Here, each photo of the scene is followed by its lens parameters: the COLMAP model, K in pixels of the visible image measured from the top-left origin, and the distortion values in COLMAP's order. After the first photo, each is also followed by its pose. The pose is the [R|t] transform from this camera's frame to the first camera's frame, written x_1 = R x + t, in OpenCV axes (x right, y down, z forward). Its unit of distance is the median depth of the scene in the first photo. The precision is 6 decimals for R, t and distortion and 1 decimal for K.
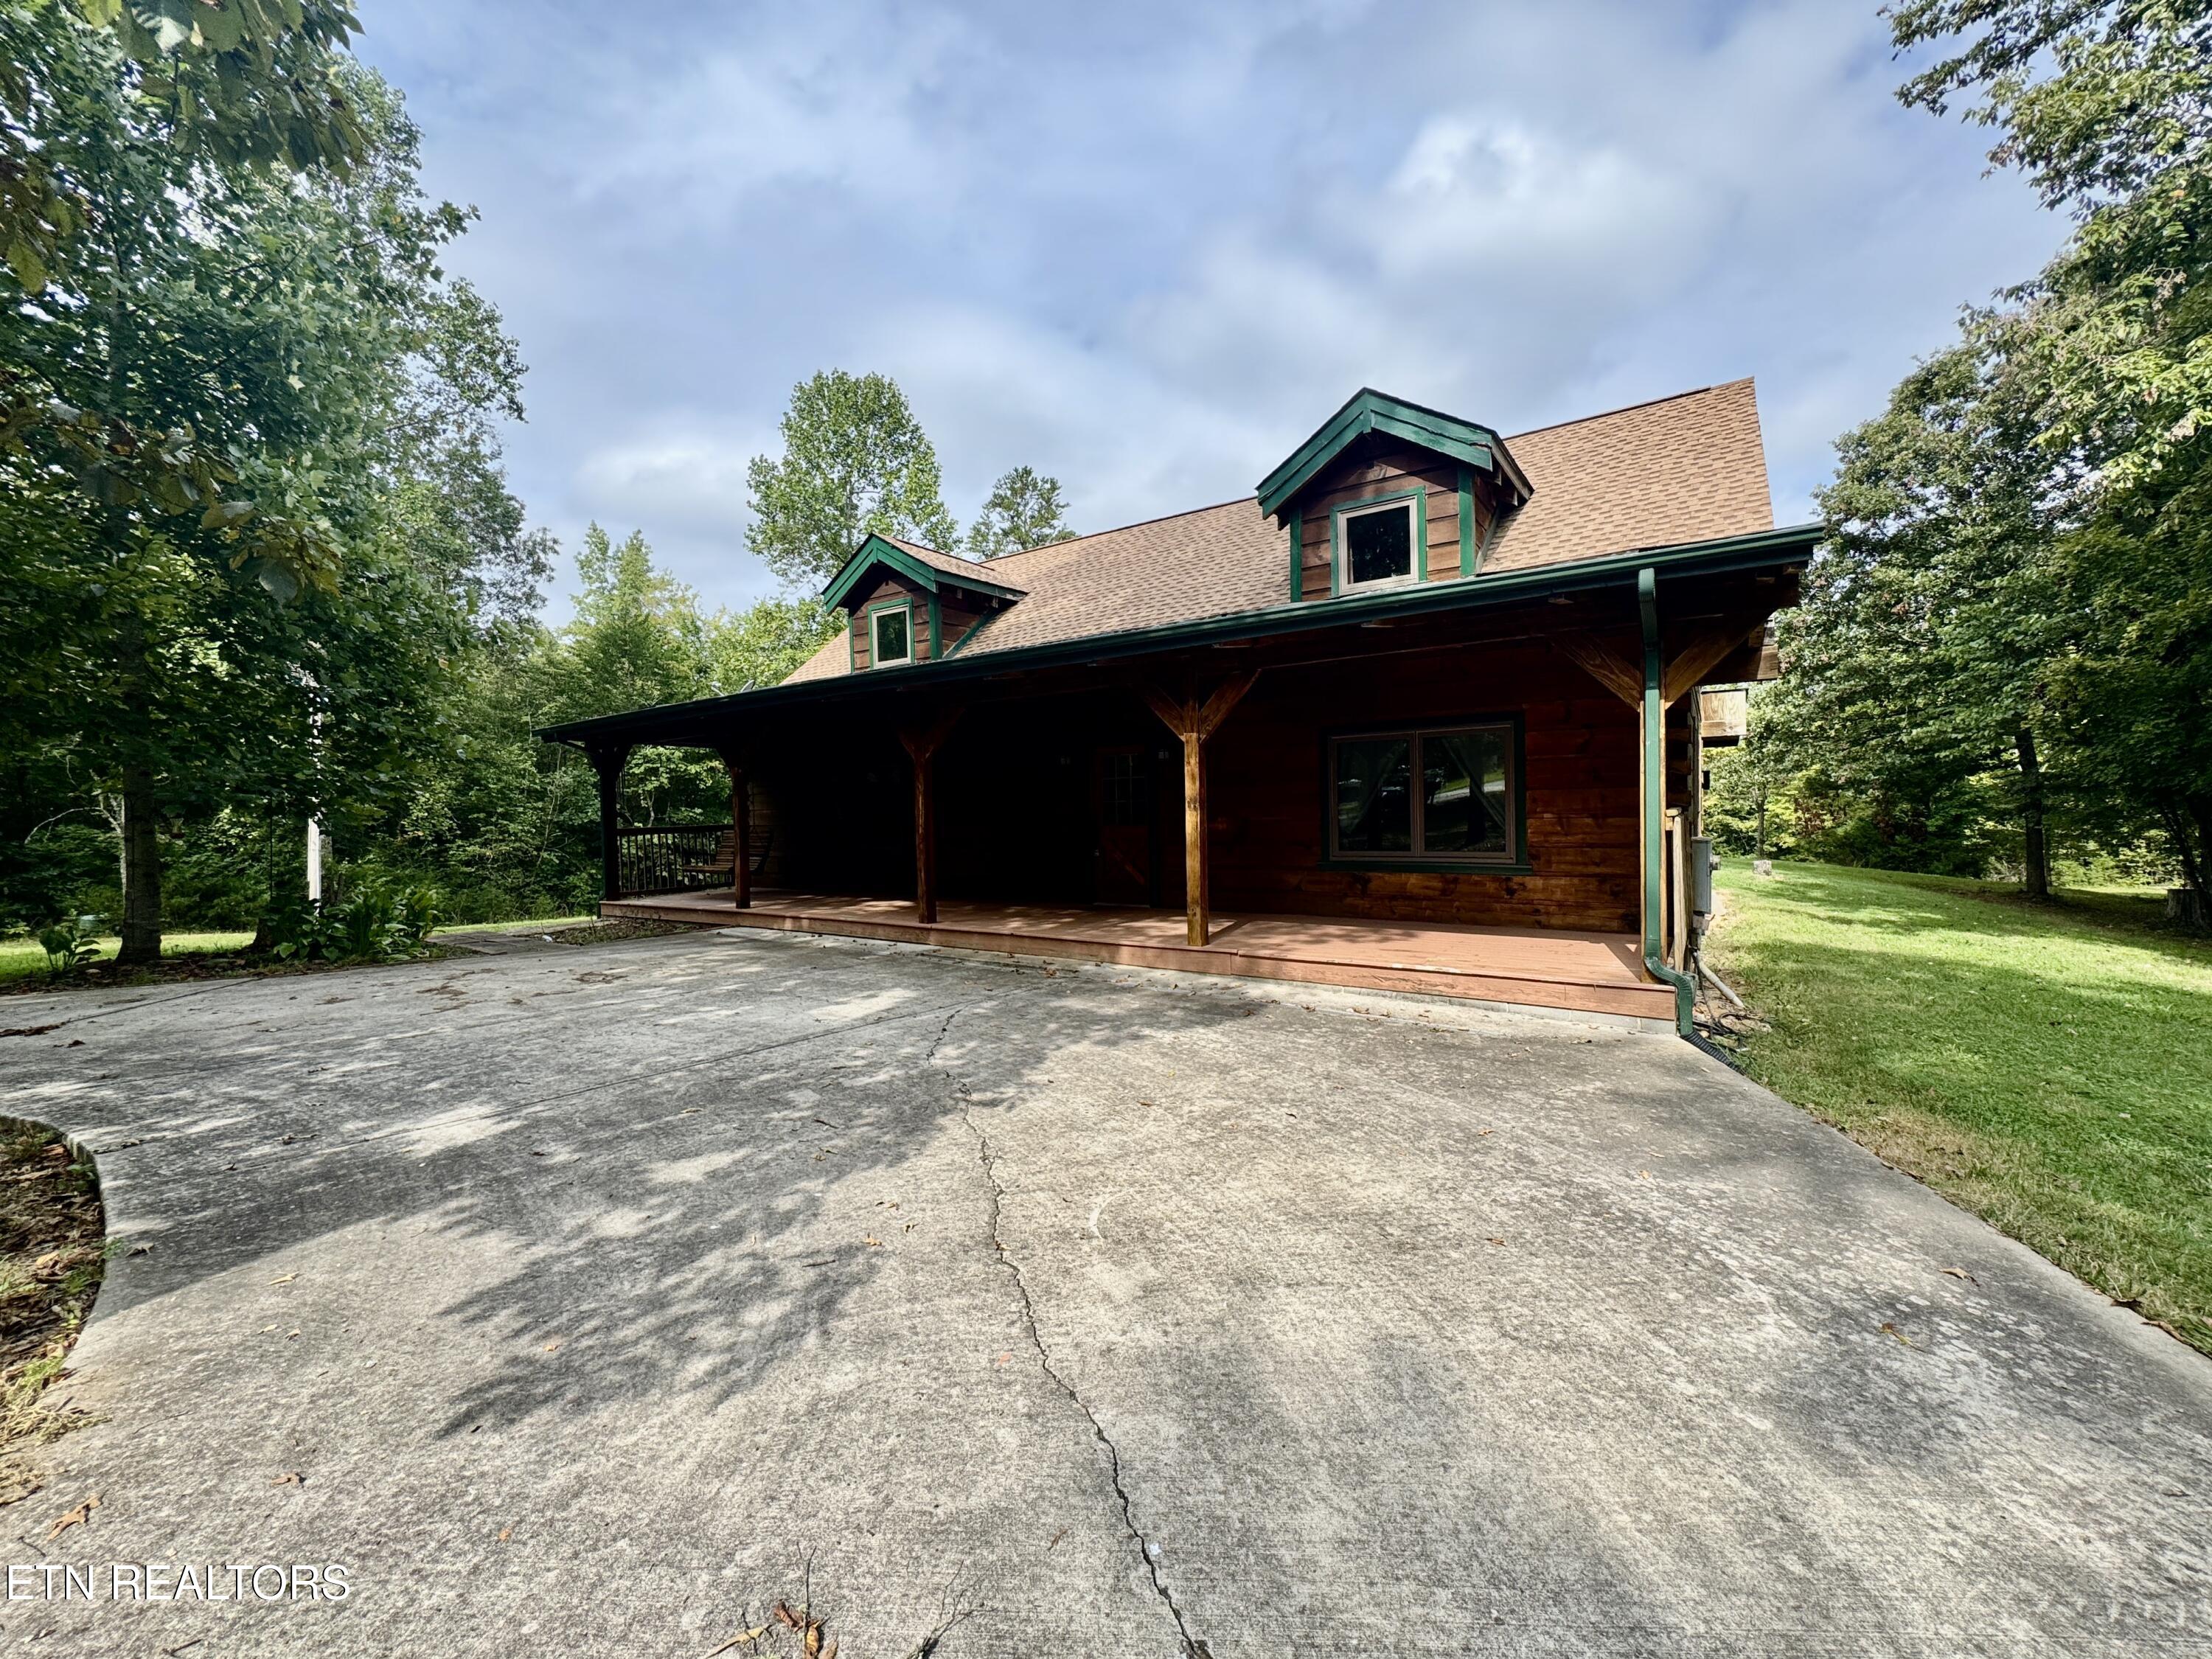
lens RADIAL K [[897.1, 0, 1112.8], [0, 897.1, 824.6], [0, 0, 1]] dist [0.001148, 0.001011]
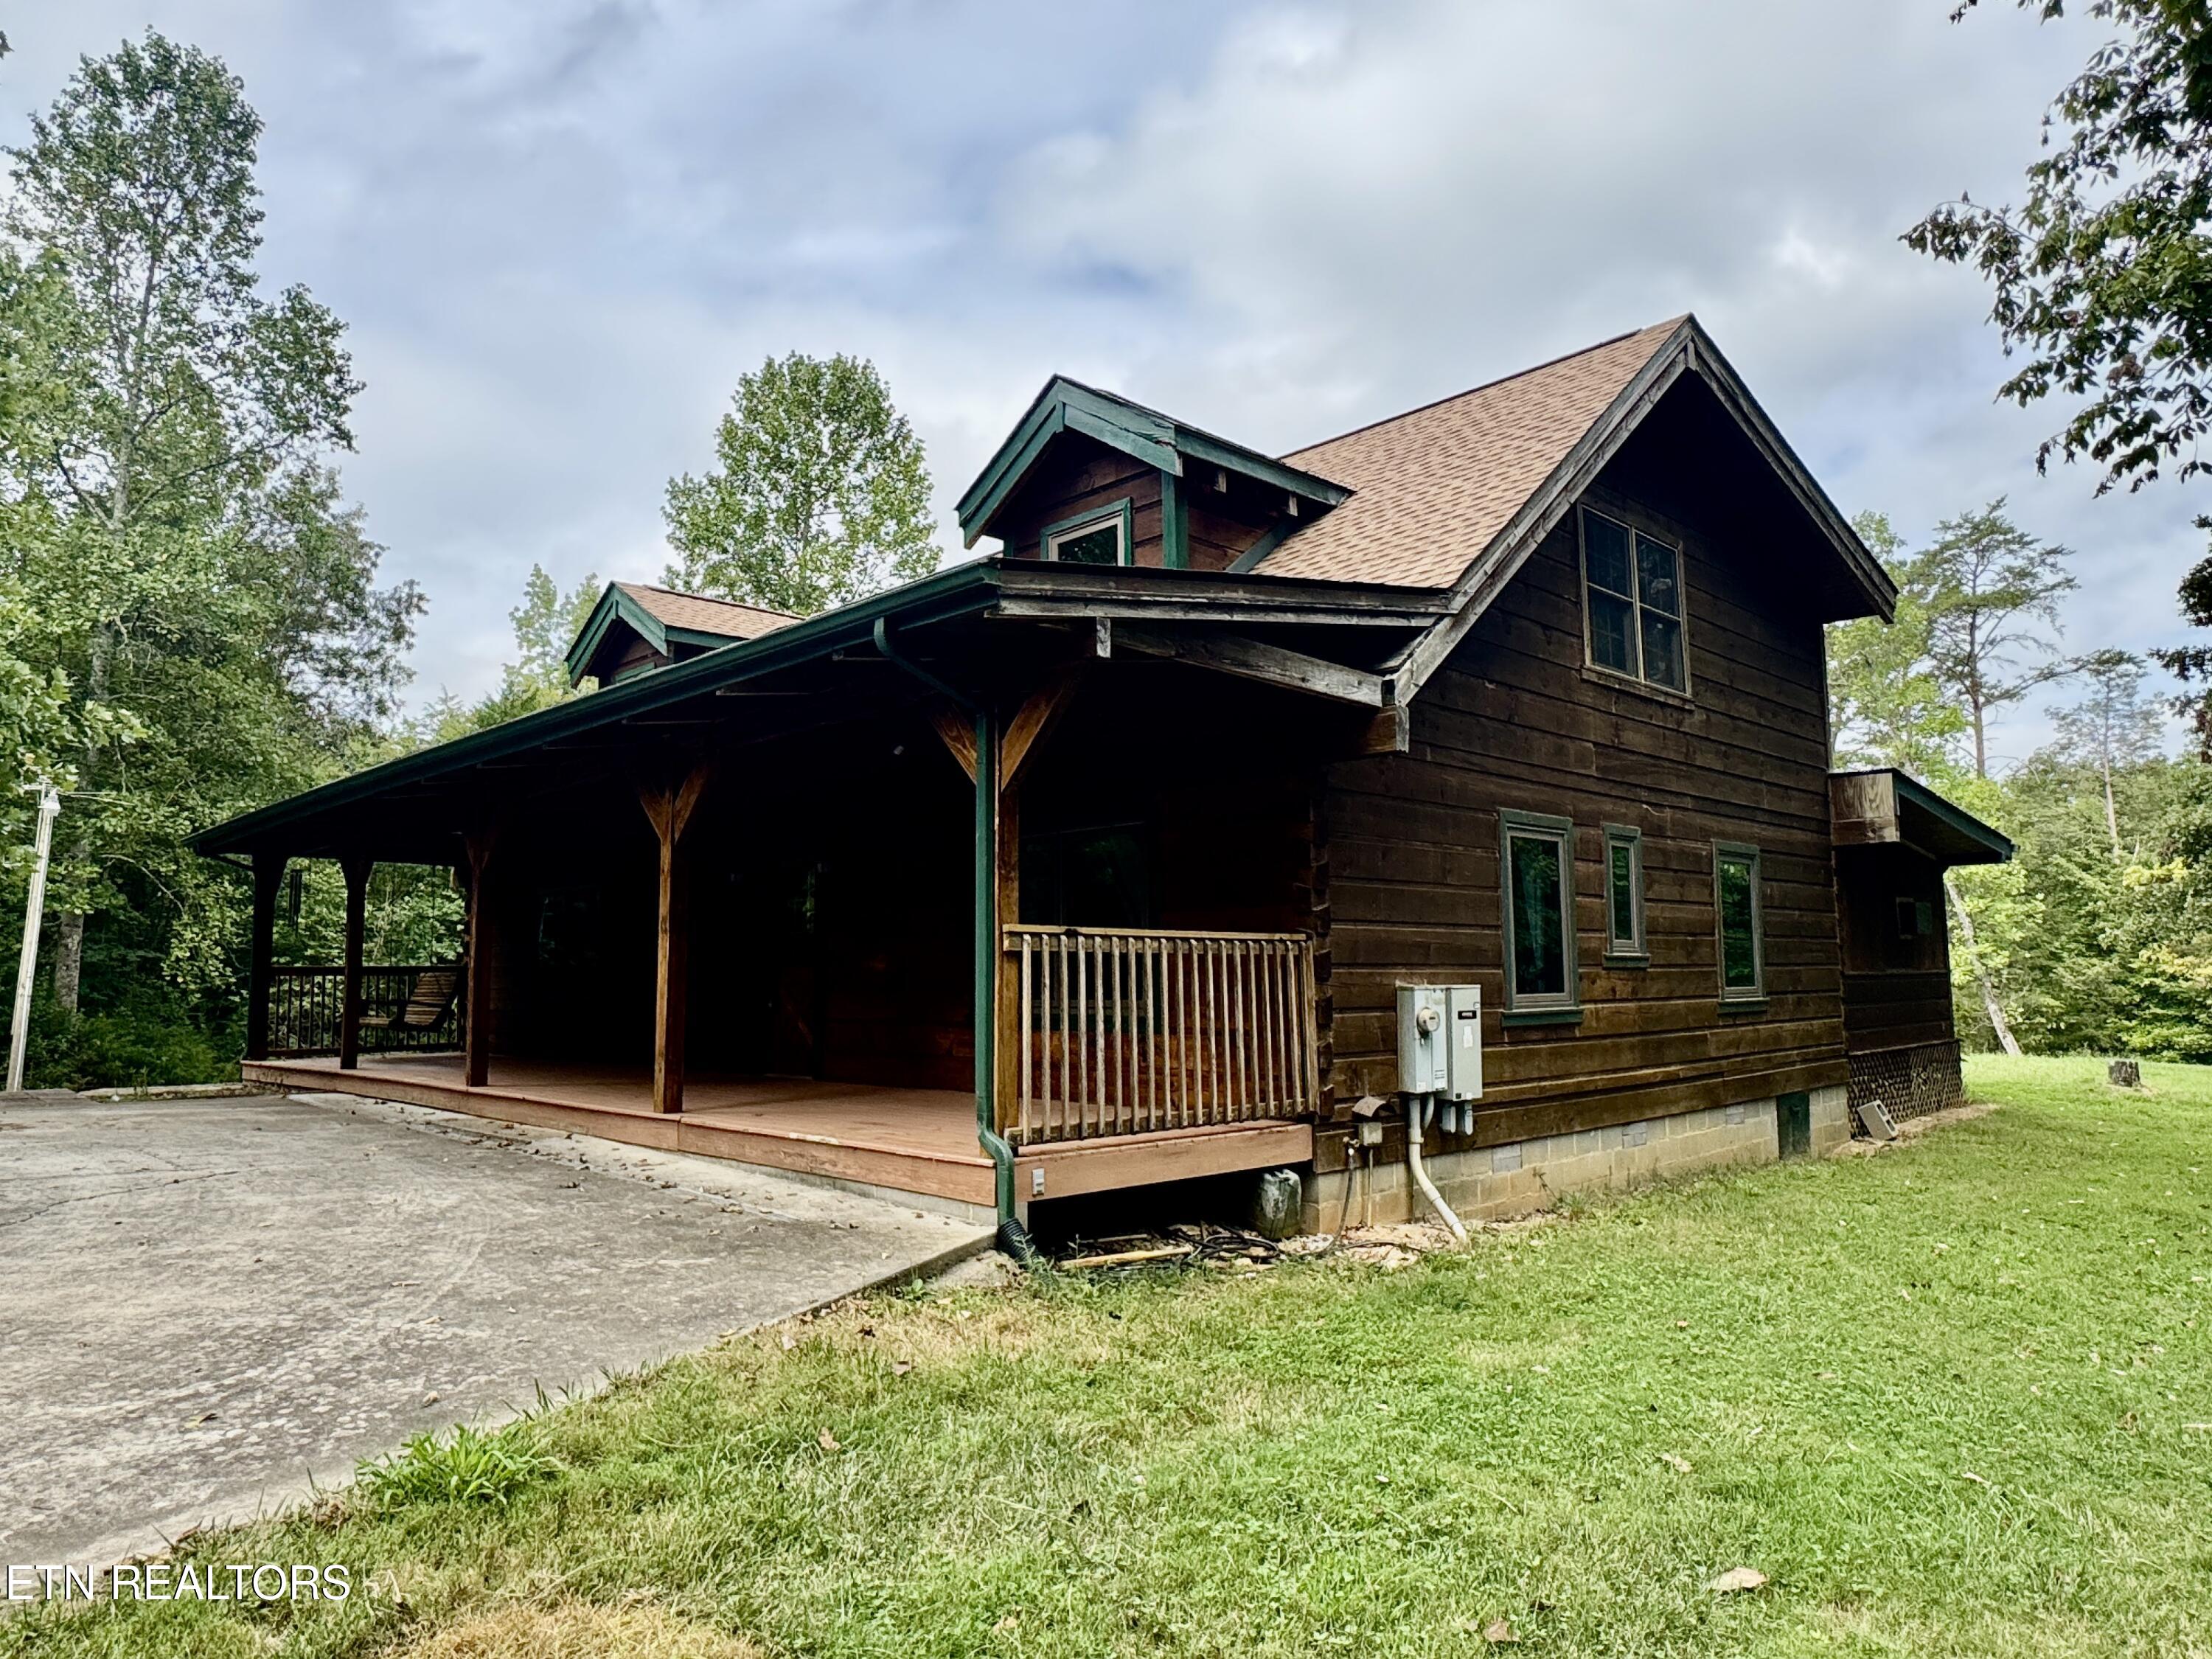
lens RADIAL K [[1426.6, 0, 1105.9], [0, 1426.6, 833.4], [0, 0, 1]] dist [0.004677, 0.002108]
pose [[0.979937, -0.004157, -0.199266, 0.244654], [-0.019241, 0.993140, -0.115339, 0.011681], [0.198378, 0.116859, 0.973134, -0.042219]]
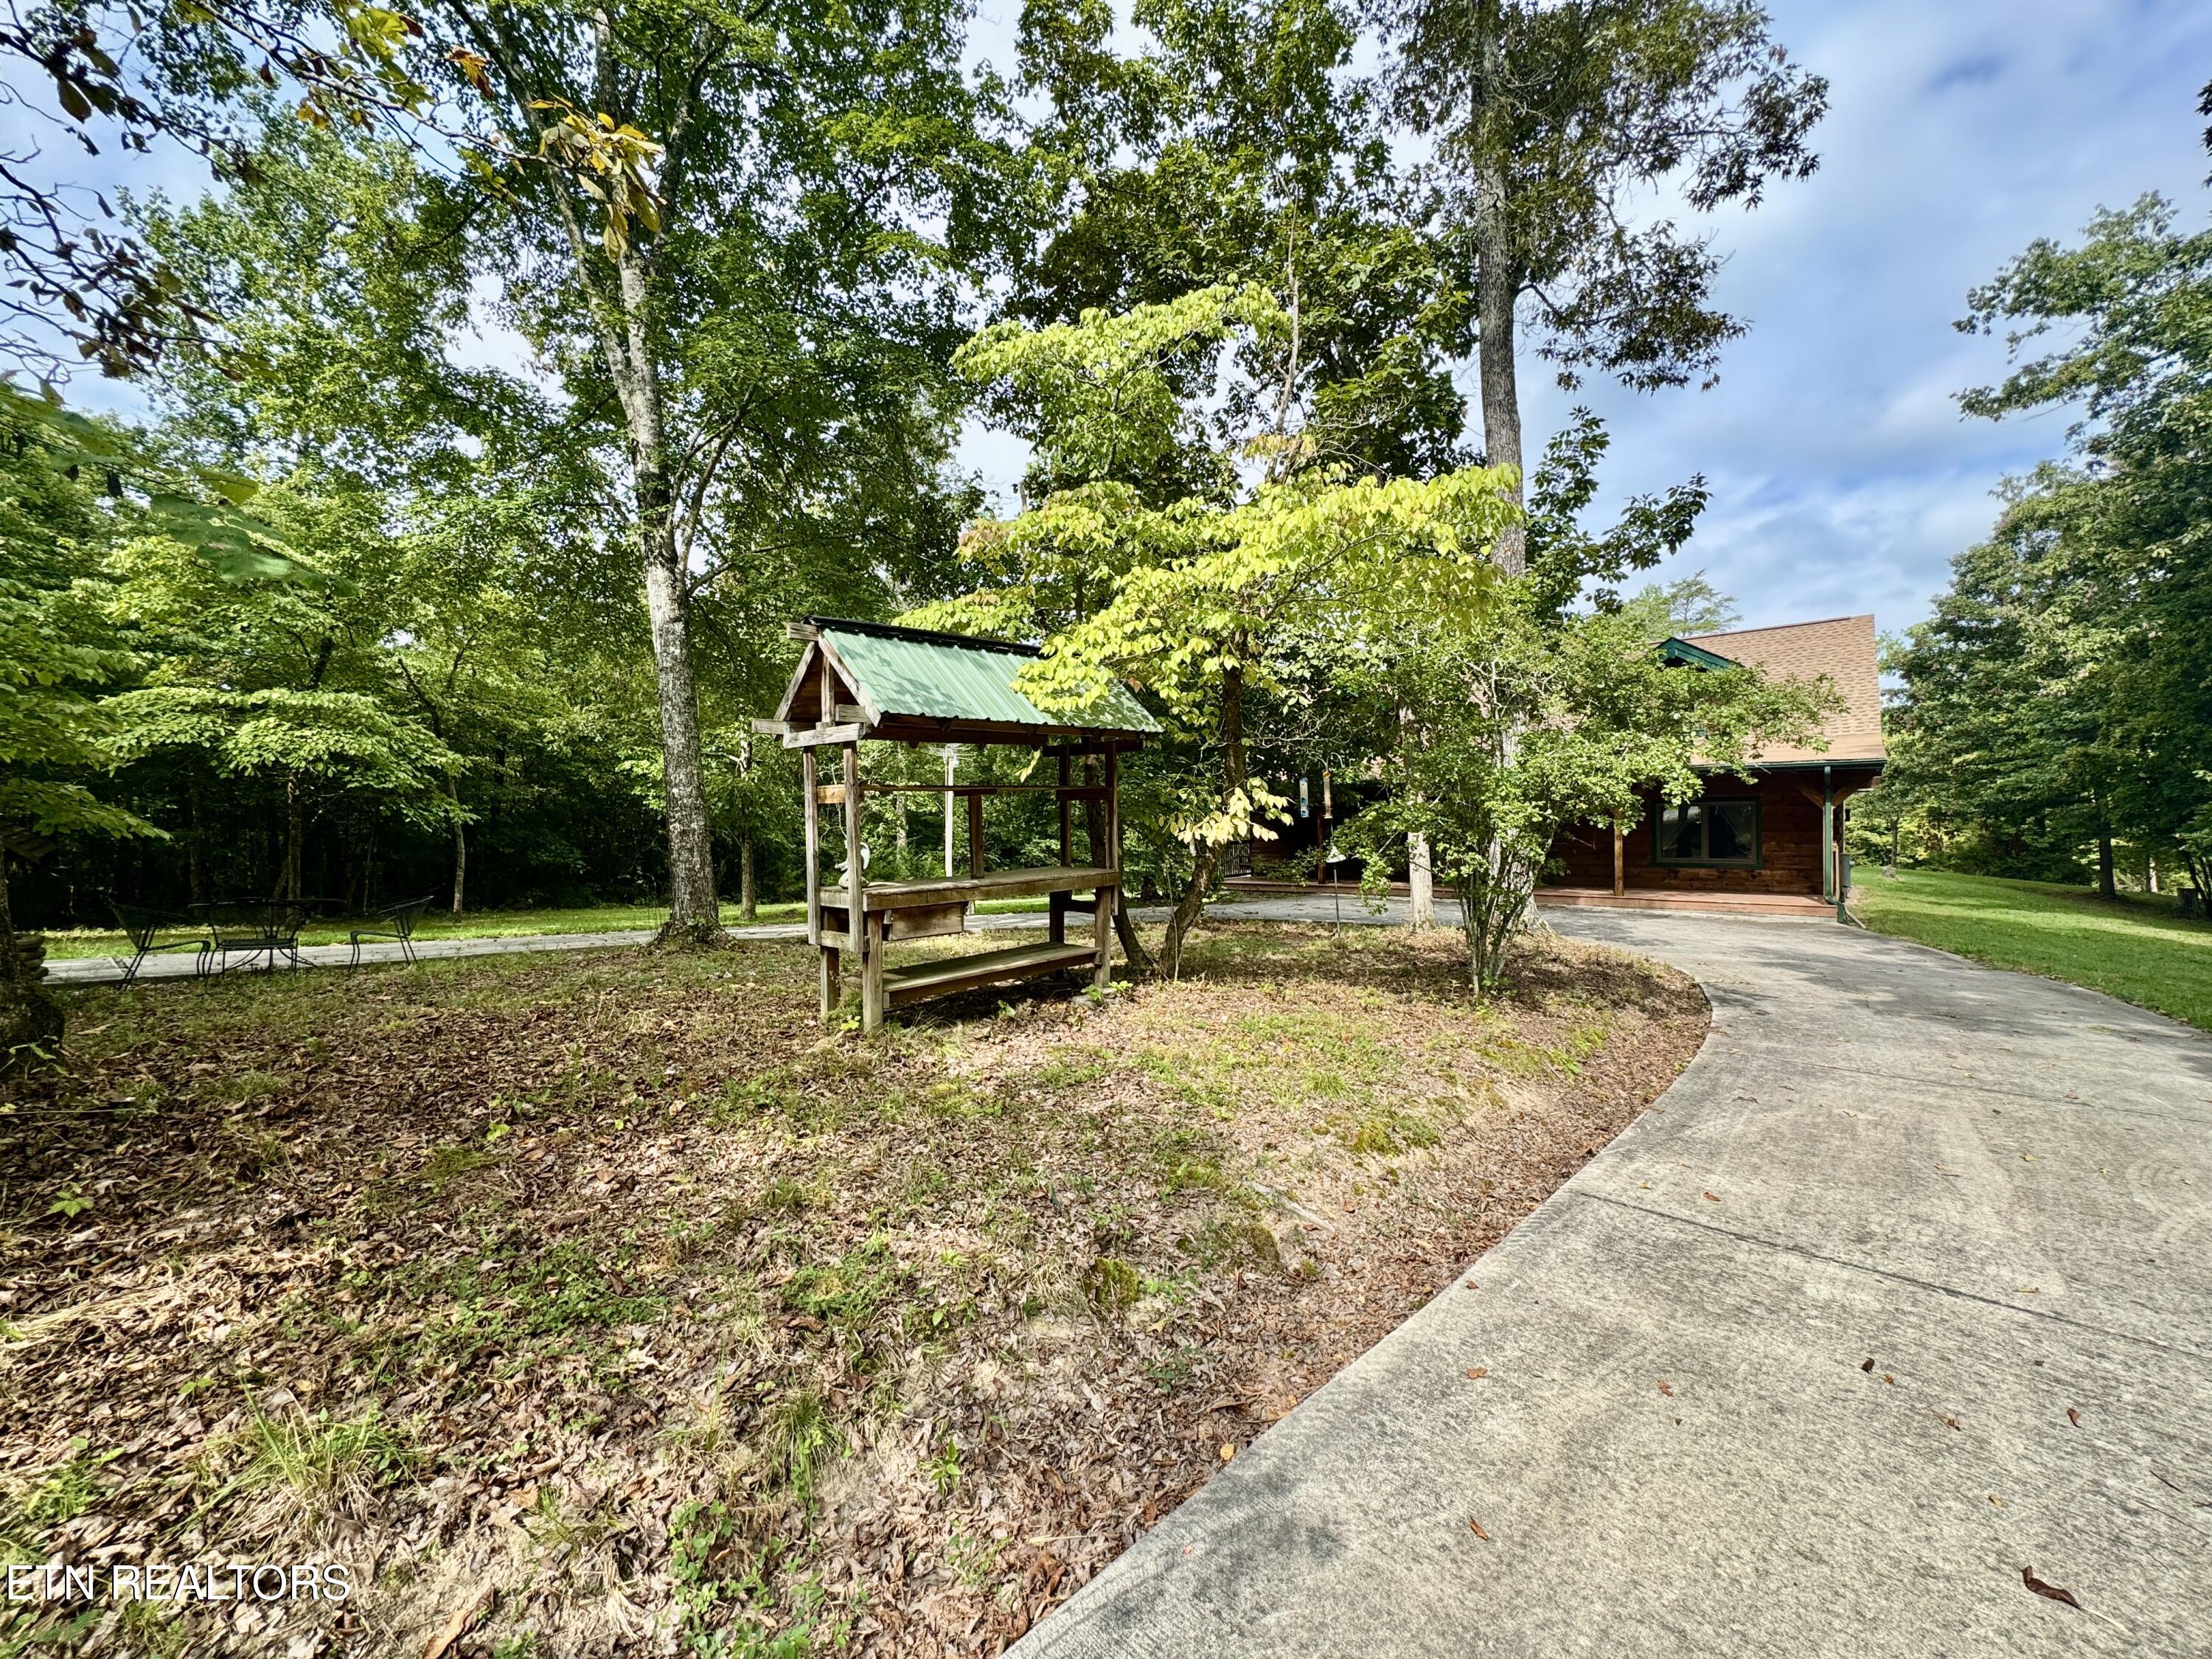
lens RADIAL K [[897.1, 0, 1100.4], [0, 897.1, 832.0], [0, 0, 1]] dist [0.001148, 0.001011]
pose [[0.994181, 0.001182, -0.107718, -0.382755], [-0.001389, 0.999997, -0.001849, -0.012759], [0.107715, 0.001988, 0.994180, -0.573960]]
